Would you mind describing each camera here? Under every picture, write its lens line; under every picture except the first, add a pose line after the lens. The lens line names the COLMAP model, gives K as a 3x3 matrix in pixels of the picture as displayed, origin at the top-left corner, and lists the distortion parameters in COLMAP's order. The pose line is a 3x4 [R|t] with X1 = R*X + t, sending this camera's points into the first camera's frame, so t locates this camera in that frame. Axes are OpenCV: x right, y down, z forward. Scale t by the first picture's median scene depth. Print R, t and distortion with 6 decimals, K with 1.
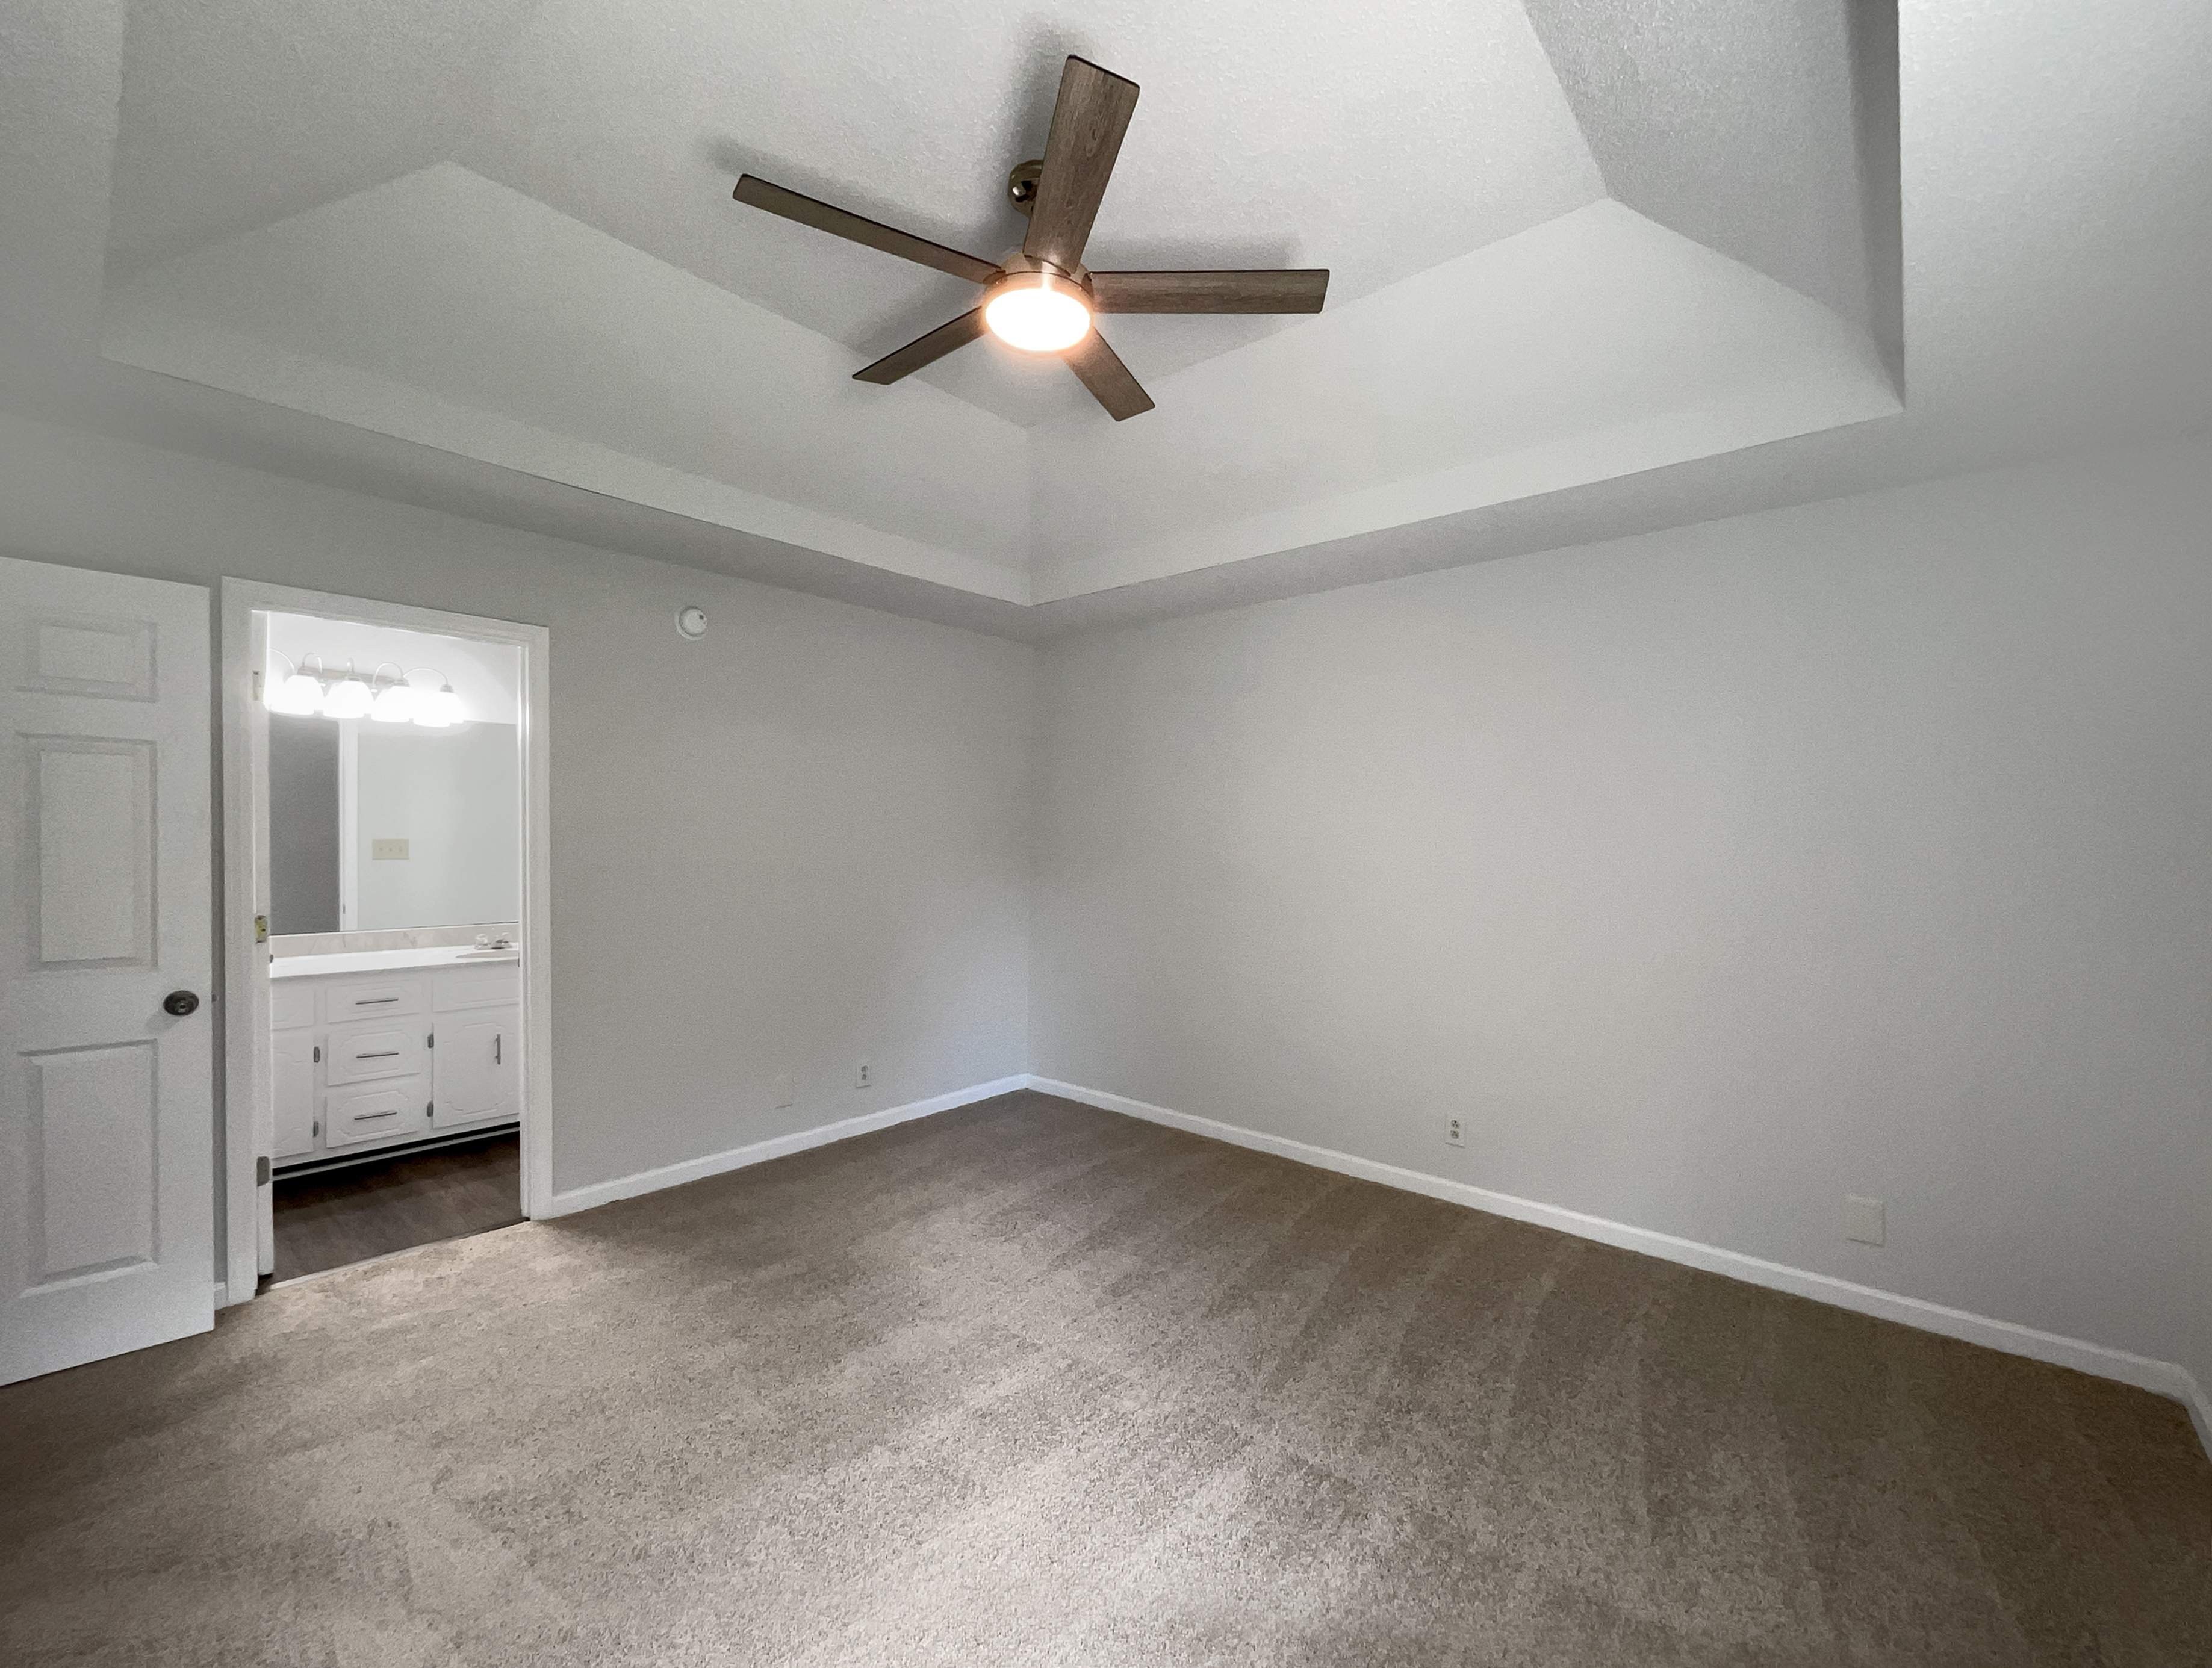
lens RADIAL K [[933.1, 0, 1096.4], [0, 933.1, 832.4], [0, 0, 1]] dist [0.001951, -0.003069]
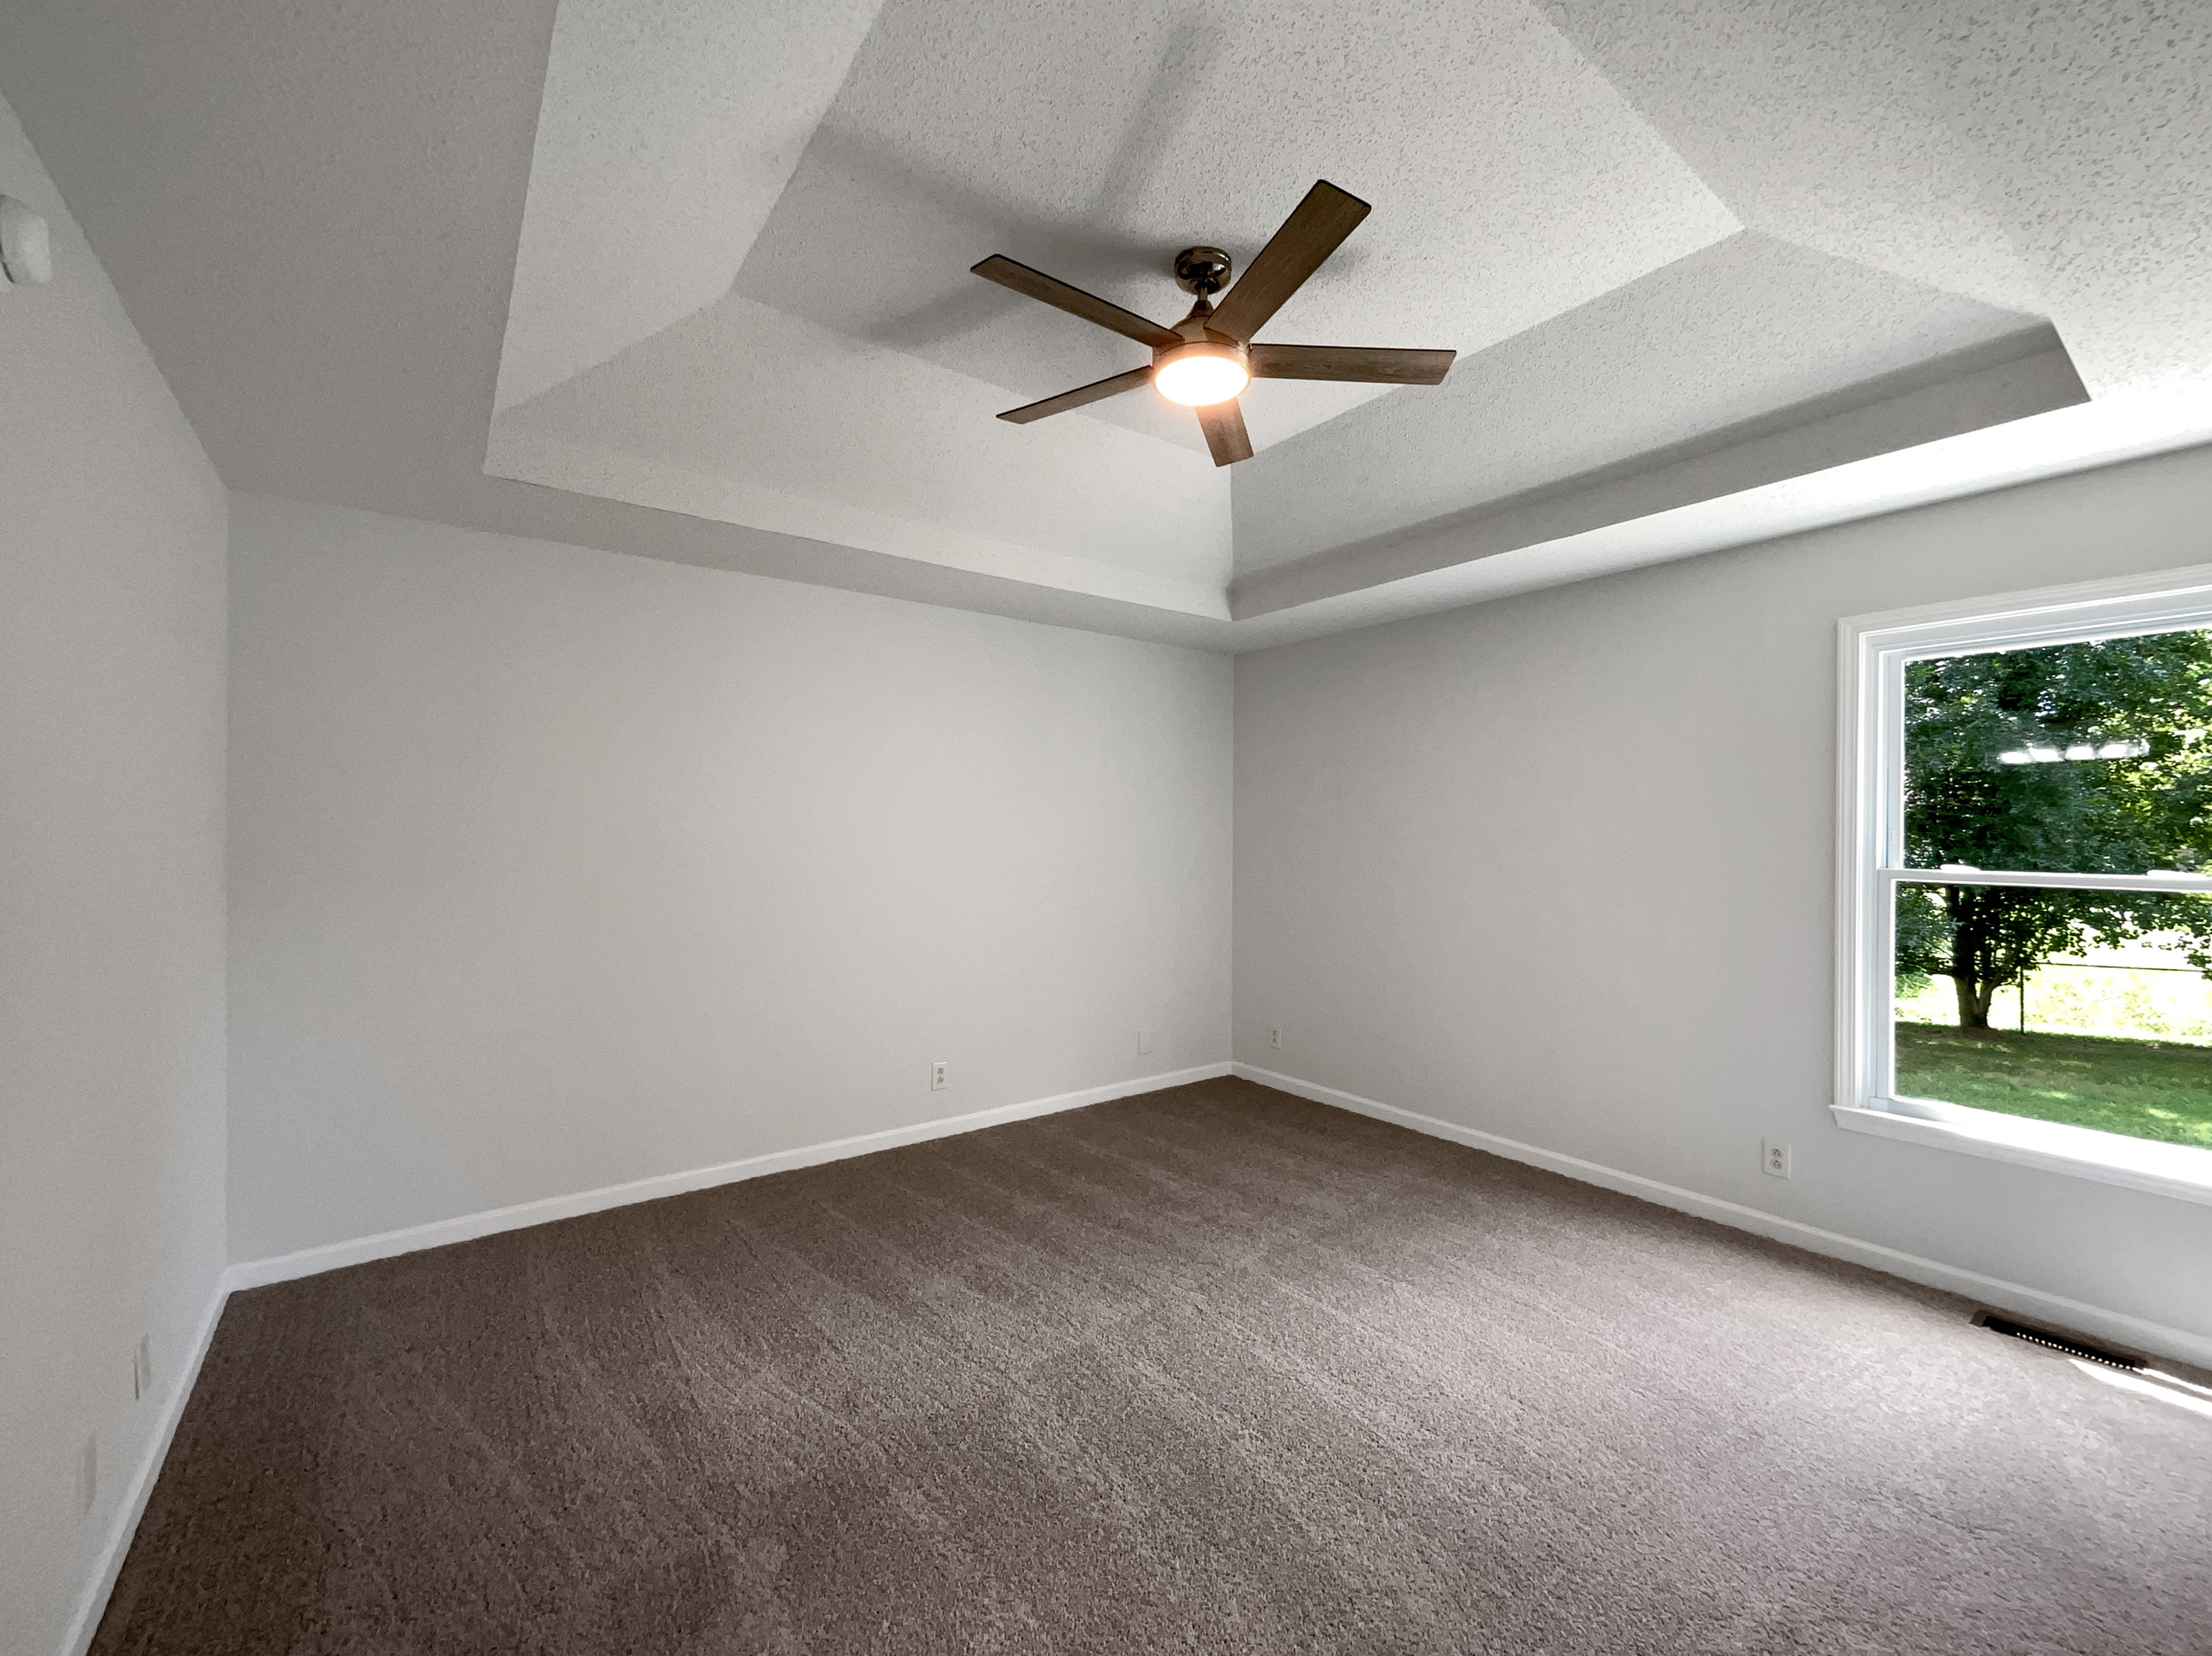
lens RADIAL K [[907.0, 0, 1116.3], [0, 907.0, 832.7], [0, 0, 1]] dist [-0.001687, -0.001088]
pose [[0.200911, -0.007037, 0.979584, -0.754956], [0.000559, 0.999975, 0.007069, 0.000317], [-0.979609, -0.000872, 0.200910, 0.589616]]
